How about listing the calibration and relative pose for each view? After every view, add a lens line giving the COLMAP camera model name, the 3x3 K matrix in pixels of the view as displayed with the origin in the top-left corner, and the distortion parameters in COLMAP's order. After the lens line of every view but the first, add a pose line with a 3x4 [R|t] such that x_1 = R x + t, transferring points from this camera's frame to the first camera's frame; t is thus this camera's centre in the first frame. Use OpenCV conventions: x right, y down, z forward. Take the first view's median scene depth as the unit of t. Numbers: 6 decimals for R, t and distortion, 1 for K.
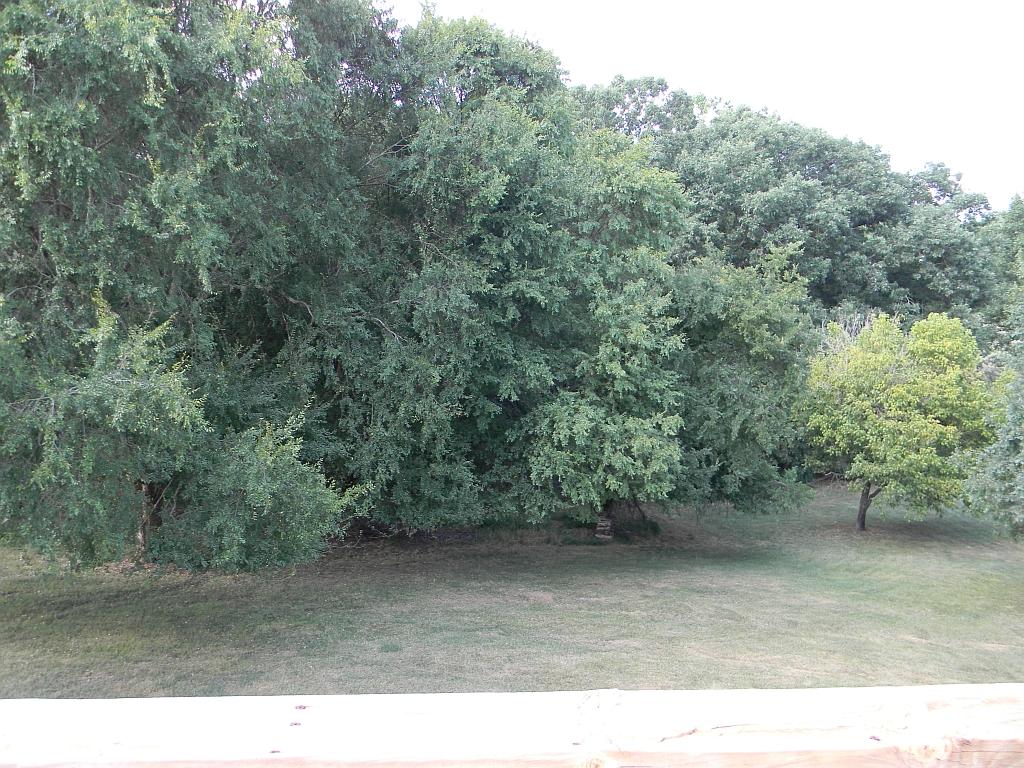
lens RADIAL K [[822.5, 0, 503.6], [0, 822.5, 383.2], [0, 0, 1]] dist [-0.011352, -0.019650]
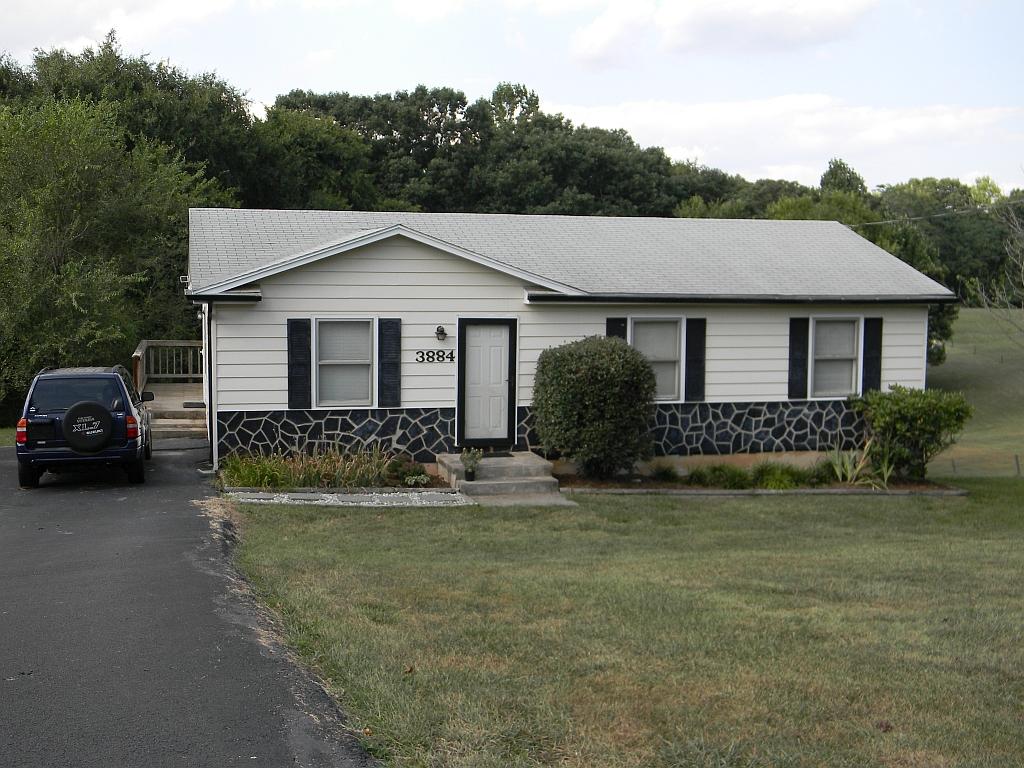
lens RADIAL K [[1221.1, 0, 514.0], [0, 1221.1, 384.2], [0, 0, 1]] dist [0.032779, 0.000000]
pose [[0.984560, -0.012550, 0.174597, -0.062294], [0.015616, 0.999747, -0.016196, 0.100631], [-0.174349, 0.018673, 0.984507, -1.469006]]
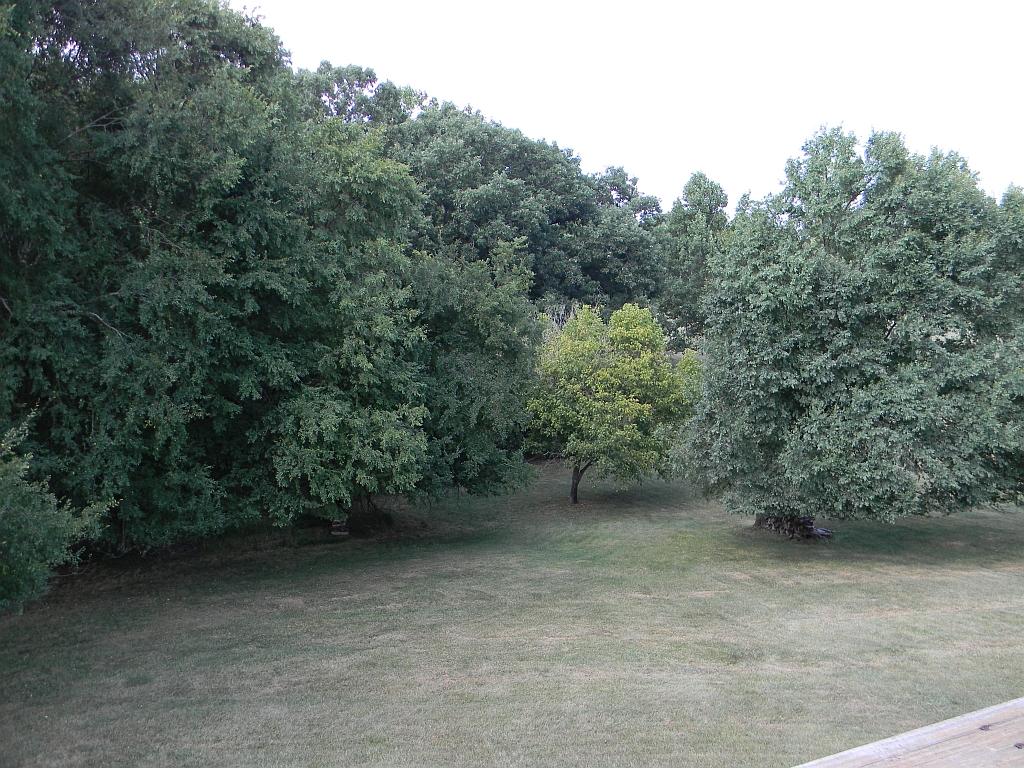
lens RADIAL K [[822.5, 0, 512.5], [0, 822.5, 383.9], [0, 0, 1]] dist [-0.011352, -0.019650]
pose [[0.932378, -0.040033, 0.359262, -0.047148], [0.036515, 0.999196, 0.016576, -0.000834], [-0.359637, -0.002337, 0.933089, 0.015874]]
